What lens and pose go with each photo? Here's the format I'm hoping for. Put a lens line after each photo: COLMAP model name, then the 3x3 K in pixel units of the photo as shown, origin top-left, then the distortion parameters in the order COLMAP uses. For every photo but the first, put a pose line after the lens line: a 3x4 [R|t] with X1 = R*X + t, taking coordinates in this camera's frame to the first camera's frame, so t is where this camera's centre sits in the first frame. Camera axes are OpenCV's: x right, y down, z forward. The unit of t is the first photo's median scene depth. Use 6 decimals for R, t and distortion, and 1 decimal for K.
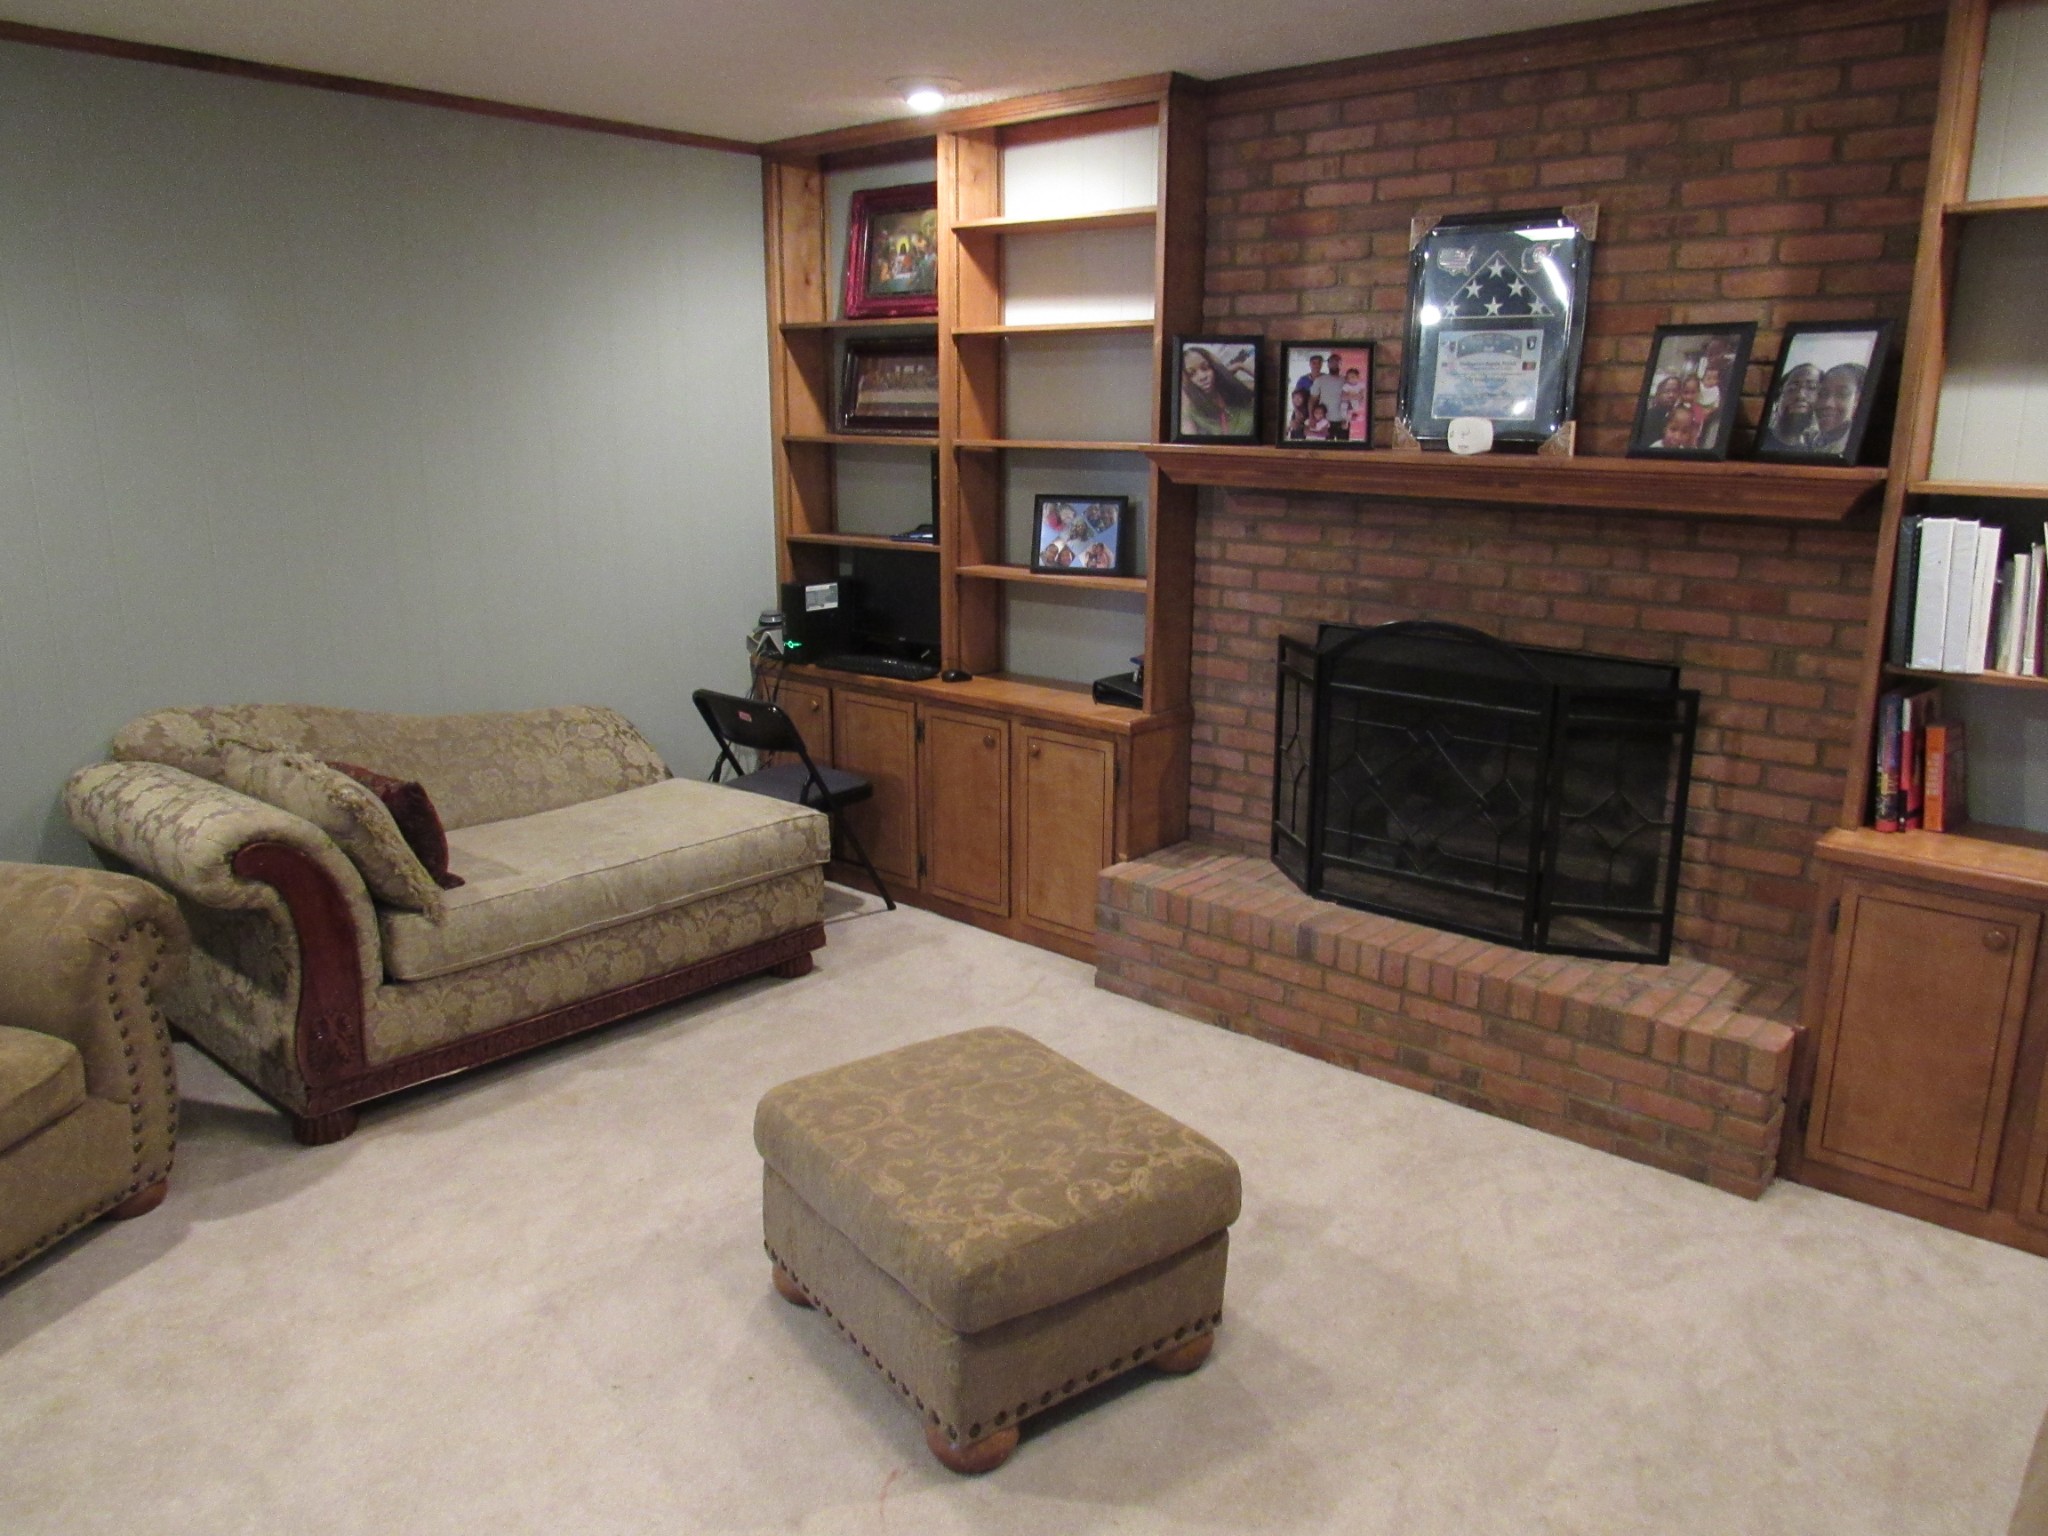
lens RADIAL K [[1486.6, 0, 1015.3], [0, 1486.6, 765.7], [0, 0, 1]] dist [-0.021769, 0.001258]
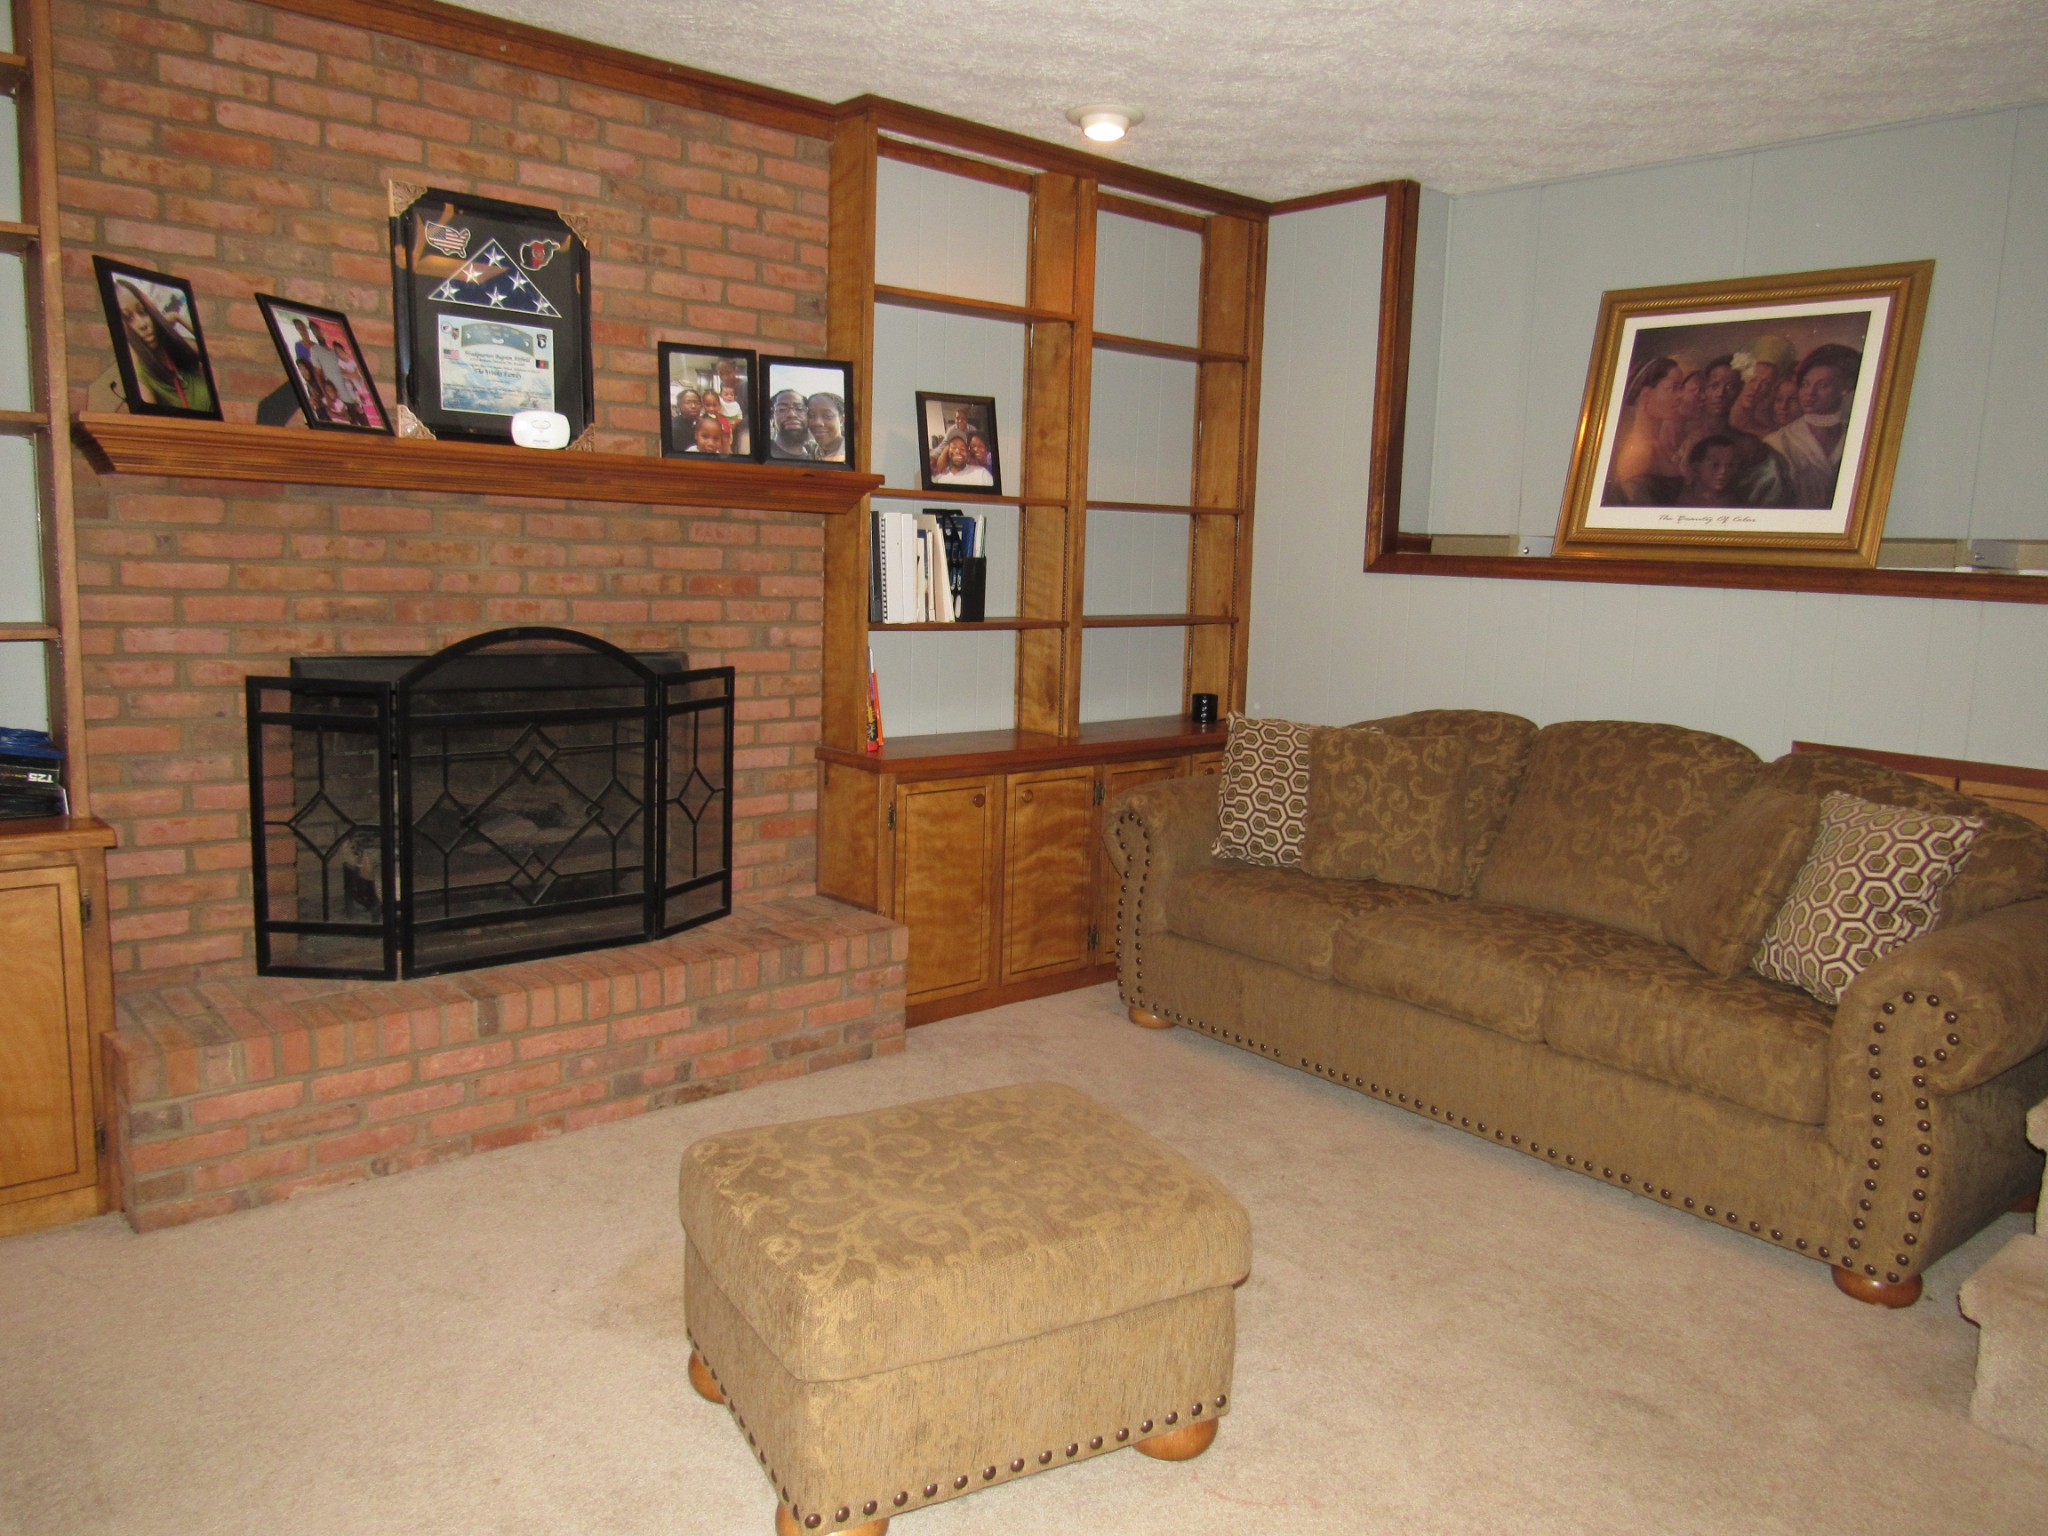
lens RADIAL K [[1486.6, 0, 1015.8], [0, 1486.6, 766.7], [0, 0, 1]] dist [-0.021769, 0.001258]
pose [[0.122791, -0.139686, 0.982553, -0.615669], [0.201448, 0.972942, 0.113145, -0.057571], [-0.971772, 0.184040, 0.147608, 0.595323]]
